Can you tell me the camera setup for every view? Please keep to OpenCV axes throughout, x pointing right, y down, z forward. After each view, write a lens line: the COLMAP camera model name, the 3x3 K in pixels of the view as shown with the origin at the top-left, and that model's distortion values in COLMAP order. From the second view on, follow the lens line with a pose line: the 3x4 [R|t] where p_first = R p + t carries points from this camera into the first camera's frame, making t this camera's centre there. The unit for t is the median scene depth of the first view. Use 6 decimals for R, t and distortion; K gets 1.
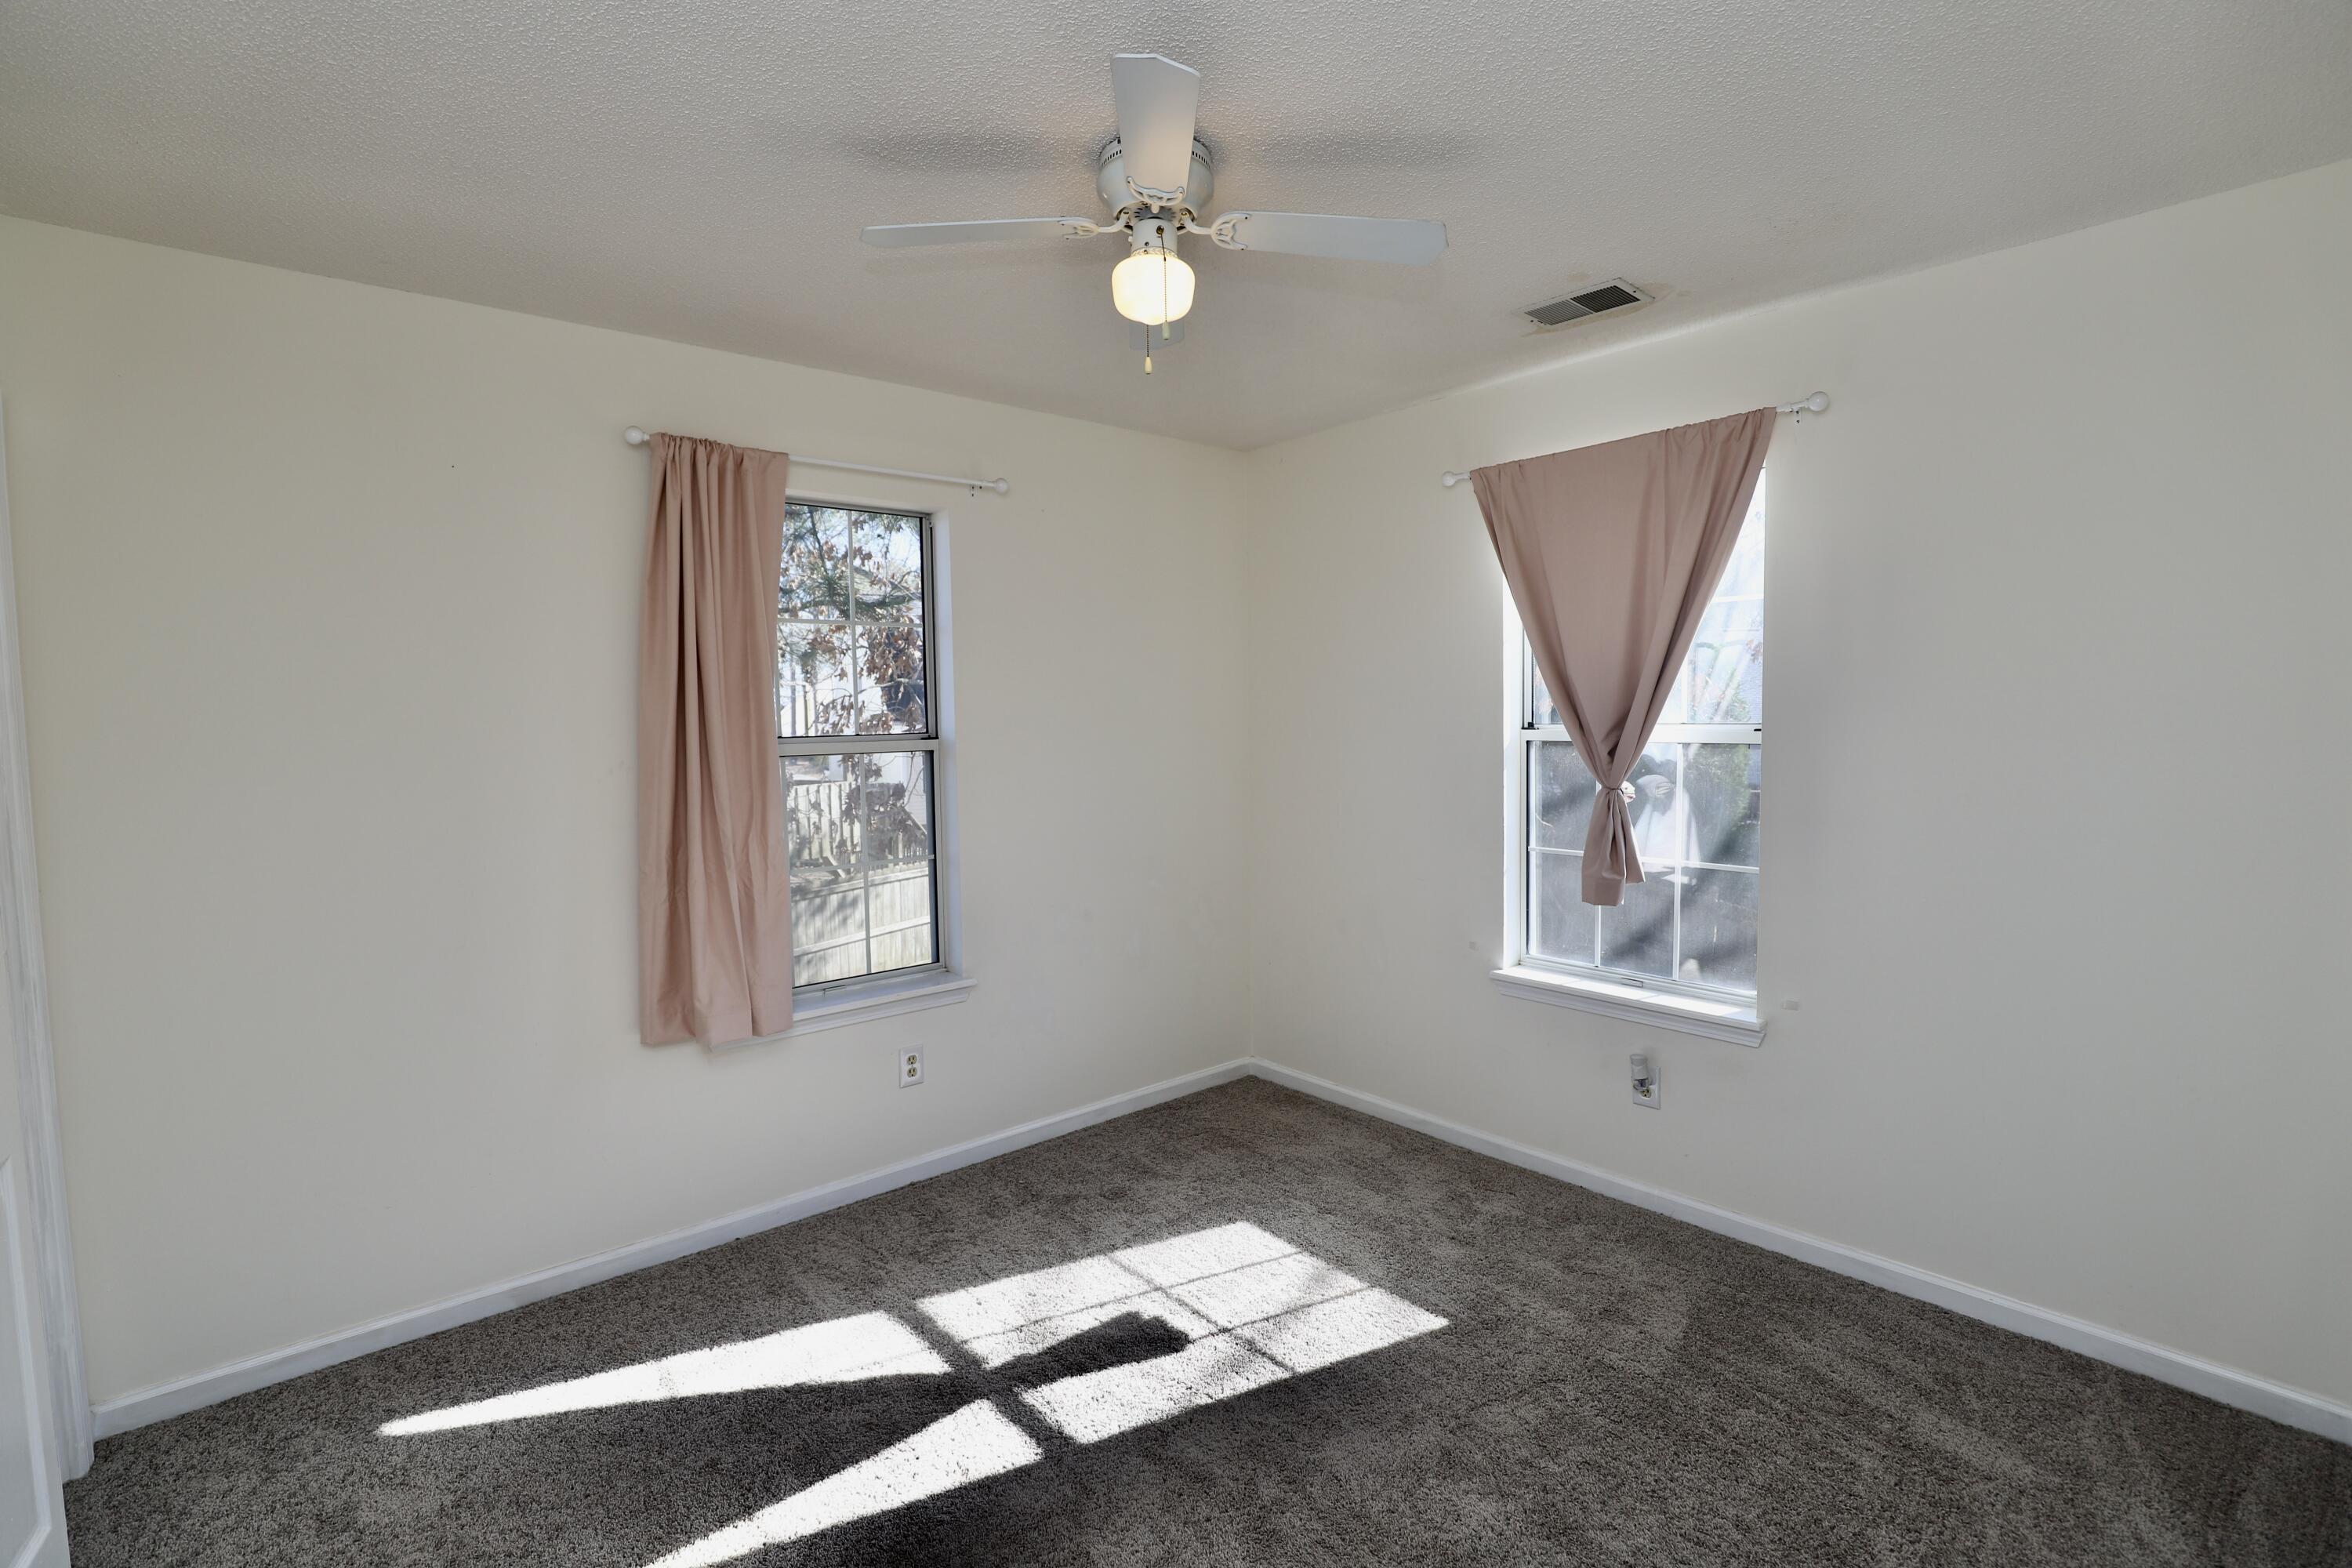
lens RADIAL K [[1082.2, 0, 1173.6], [0, 1082.2, 778.3], [0, 0, 1]] dist [-0.035914, 0.006802]
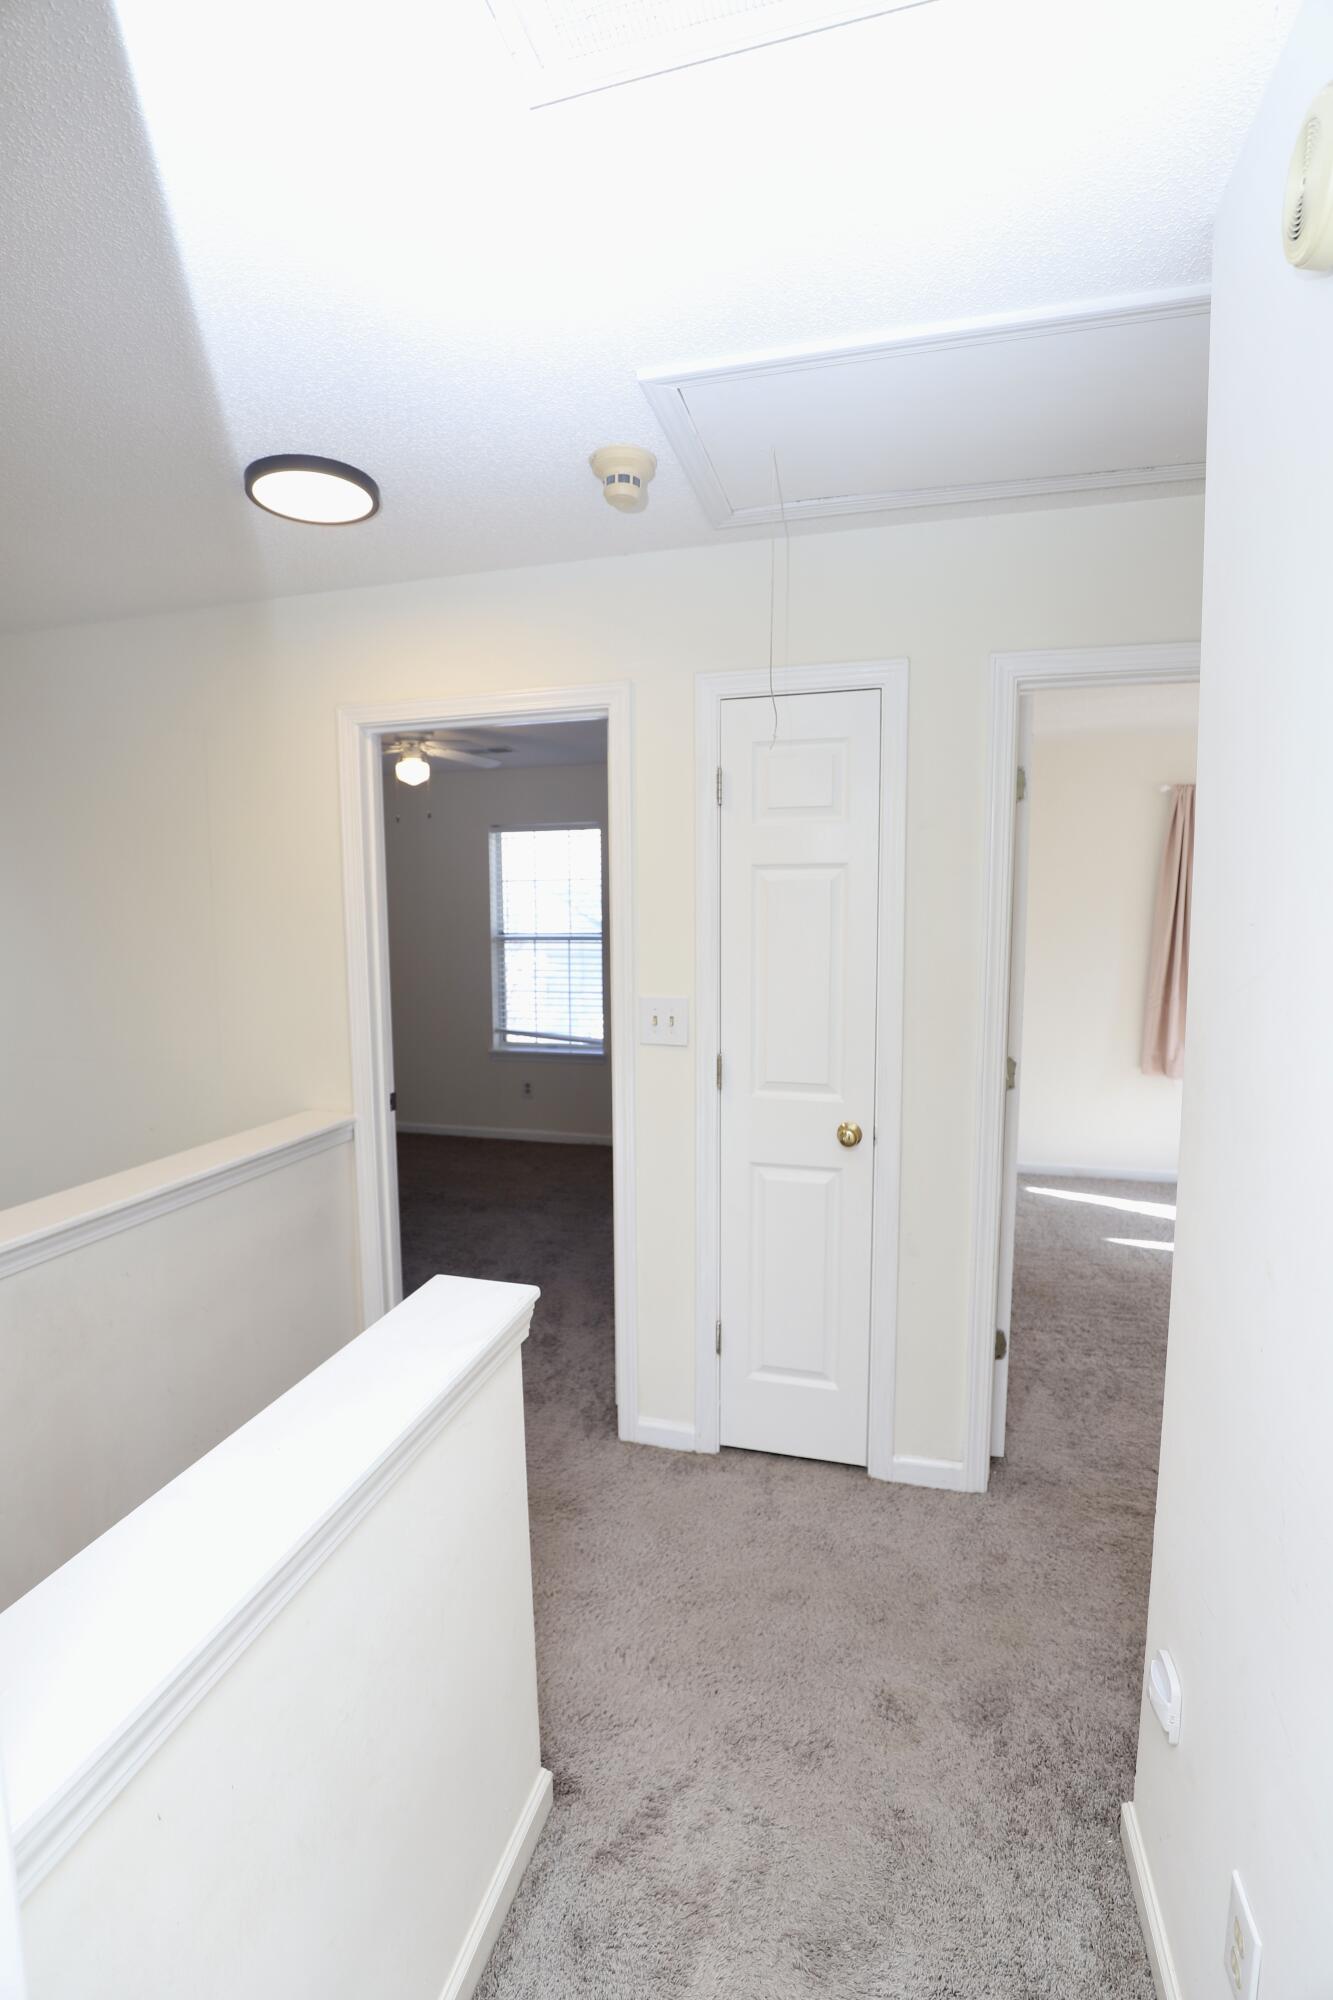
lens RADIAL K [[920.3, 0, 666.5], [0, 920.3, 1000.0], [0, 0, 1]] dist [-0.035914, 0.006802]
pose [[0.560057, 0.095067, -0.822981, 0.423673], [-0.057905, 0.995457, 0.075585, 0.017145], [0.826428, 0.005323, 0.563017, -0.750640]]
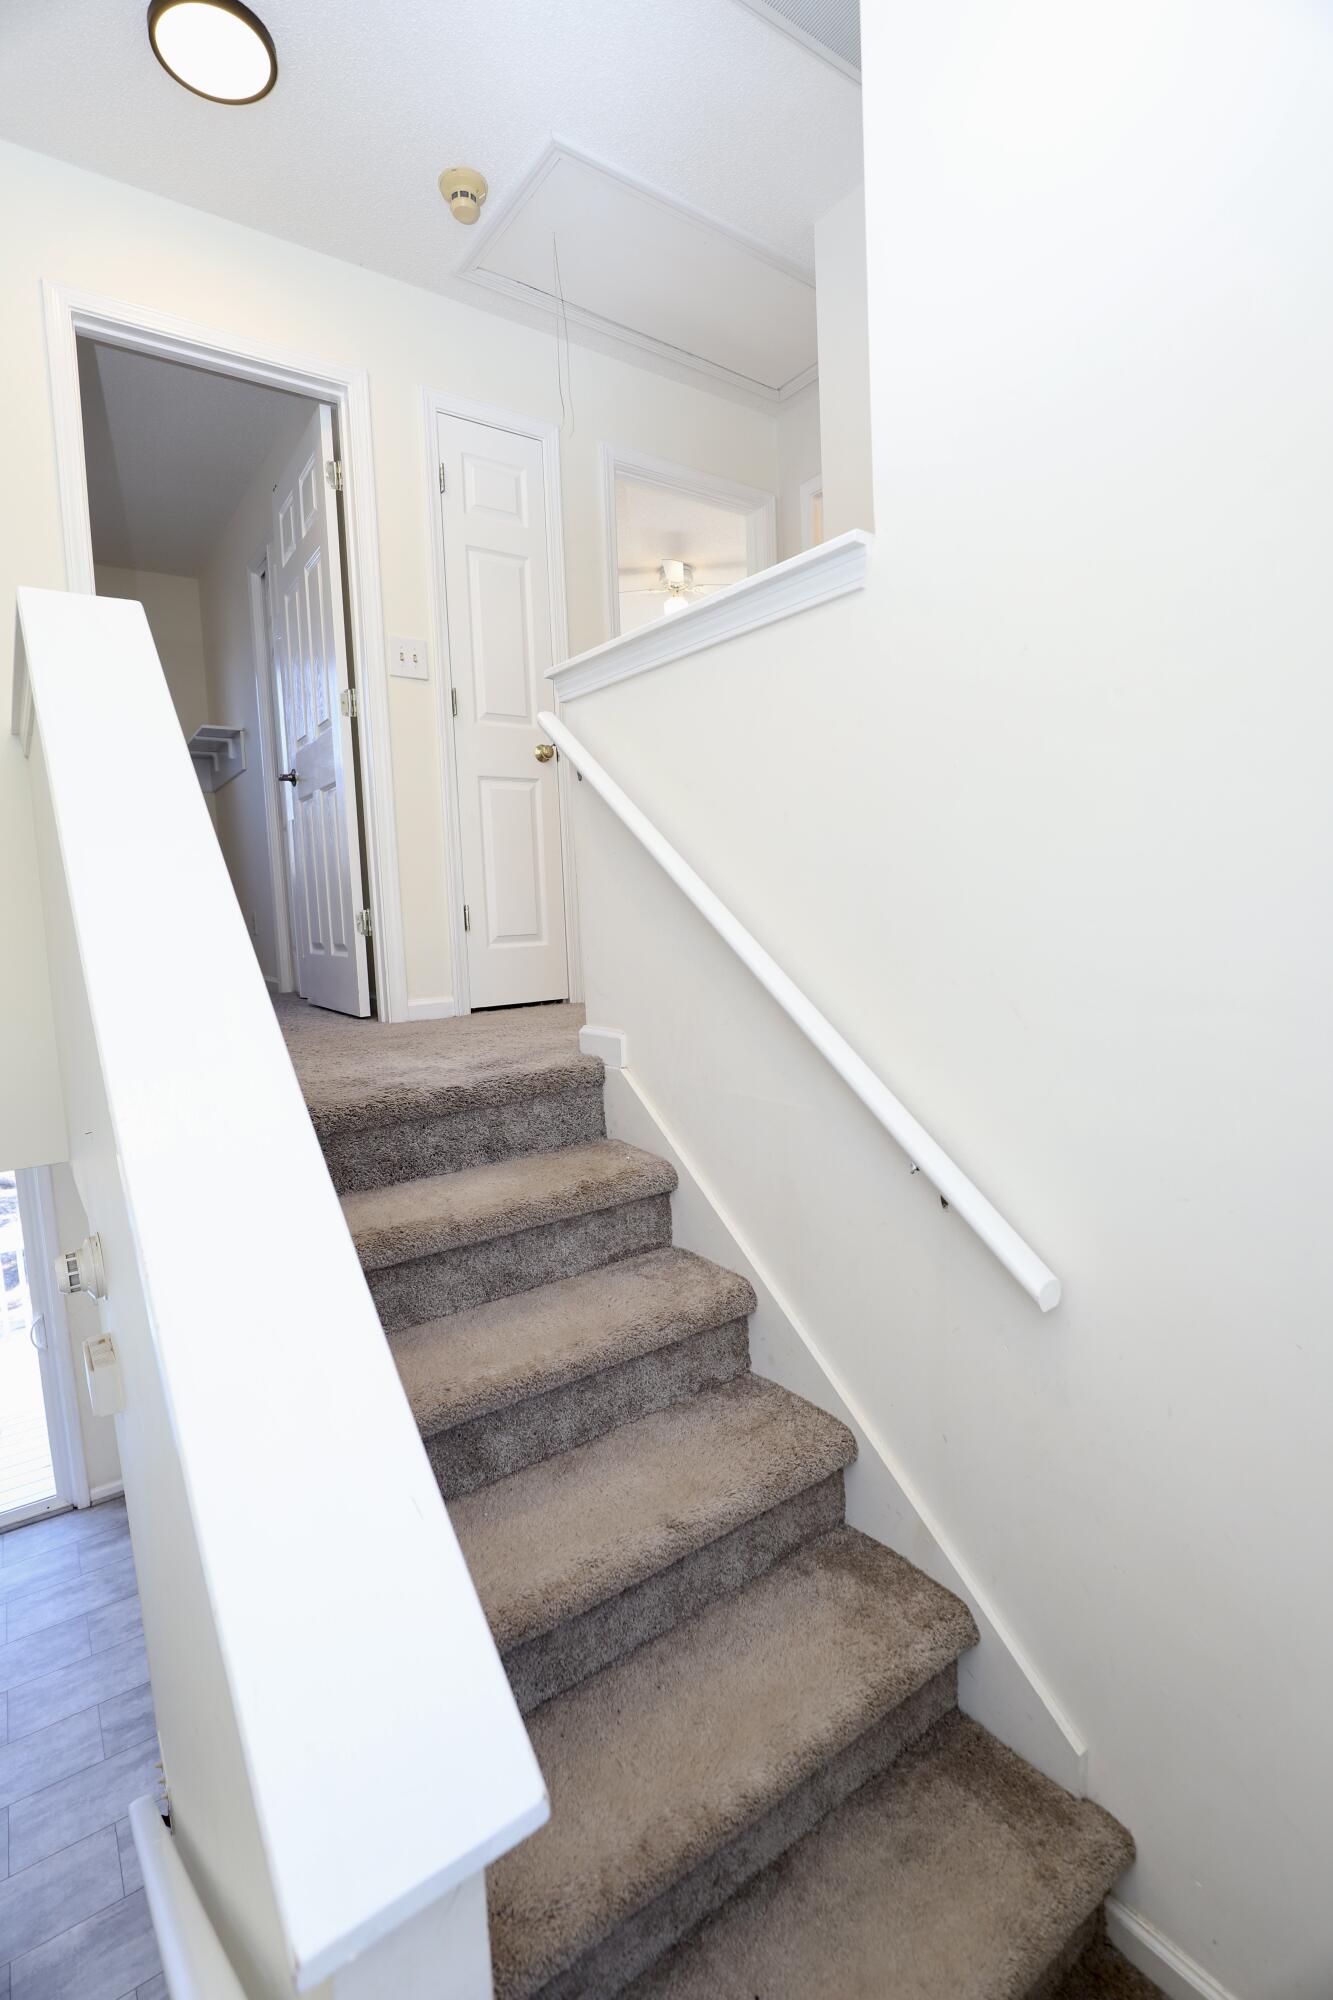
lens RADIAL K [[920.3, 0, 666.5], [0, 920.3, 1000.0], [0, 0, 1]] dist [-0.035914, 0.006802]
pose [[0.996469, -0.013267, -0.082907, 0.110967], [0.016953, 0.998892, 0.043912, 0.438494], [0.082233, -0.045162, 0.995589, -1.292741]]
